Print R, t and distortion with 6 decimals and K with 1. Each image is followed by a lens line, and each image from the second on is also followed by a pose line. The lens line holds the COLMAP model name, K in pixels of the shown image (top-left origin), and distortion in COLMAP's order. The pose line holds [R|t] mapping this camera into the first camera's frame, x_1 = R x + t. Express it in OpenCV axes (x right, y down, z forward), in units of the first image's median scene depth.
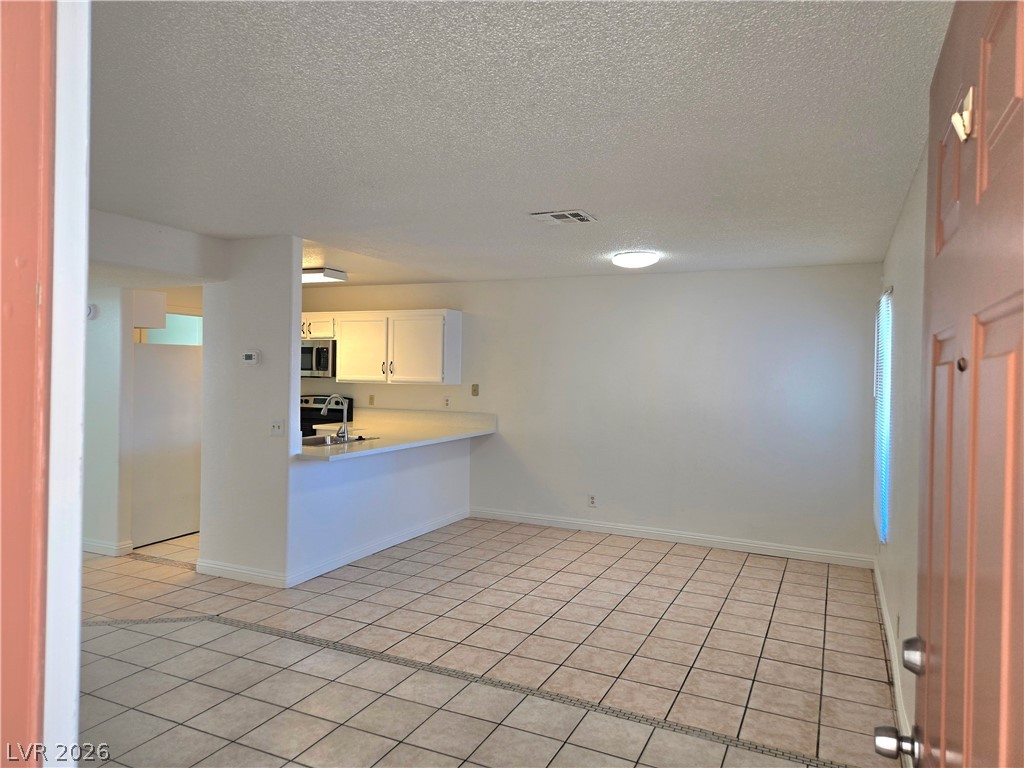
lens RADIAL K [[688.7, 0, 514.2], [0, 688.7, 389.2], [0, 0, 1]] dist [0.054490, -0.044690]
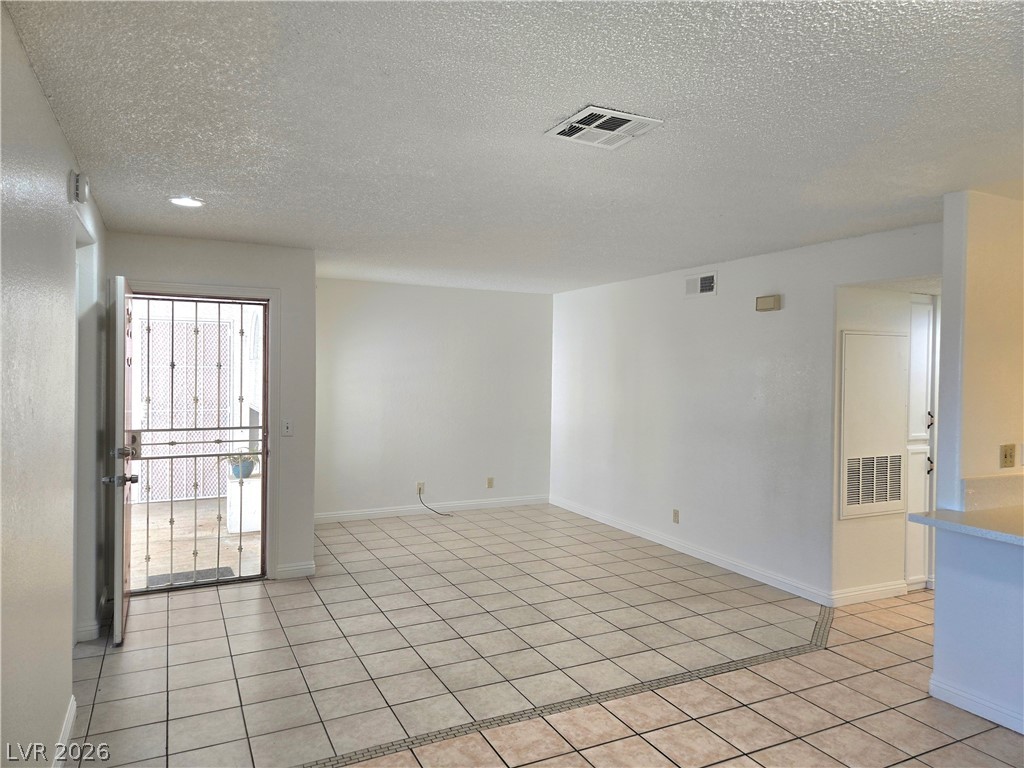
lens RADIAL K [[688.7, 0, 510.3], [0, 688.7, 378.5], [0, 0, 1]] dist [0.054490, -0.044690]
pose [[-0.623176, -0.013546, -0.781964, 0.339597], [-0.048205, 0.998614, 0.021118, -0.019623], [0.780594, 0.050855, -0.622966, 0.743883]]
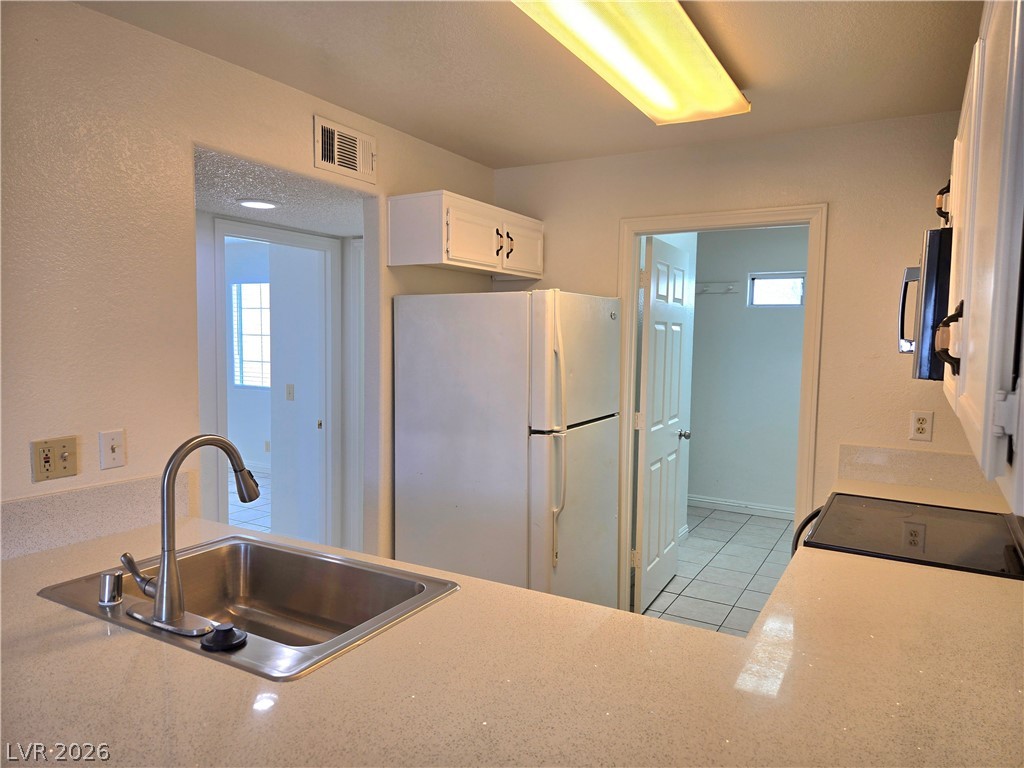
lens RADIAL K [[688.7, 0, 521.3], [0, 688.7, 382.9], [0, 0, 1]] dist [0.054490, -0.044690]
pose [[-0.074737, 0.054889, -0.995691, -0.003139], [-0.045980, 0.997232, 0.058425, -0.026297], [0.996143, 0.050149, -0.072006, 0.915829]]
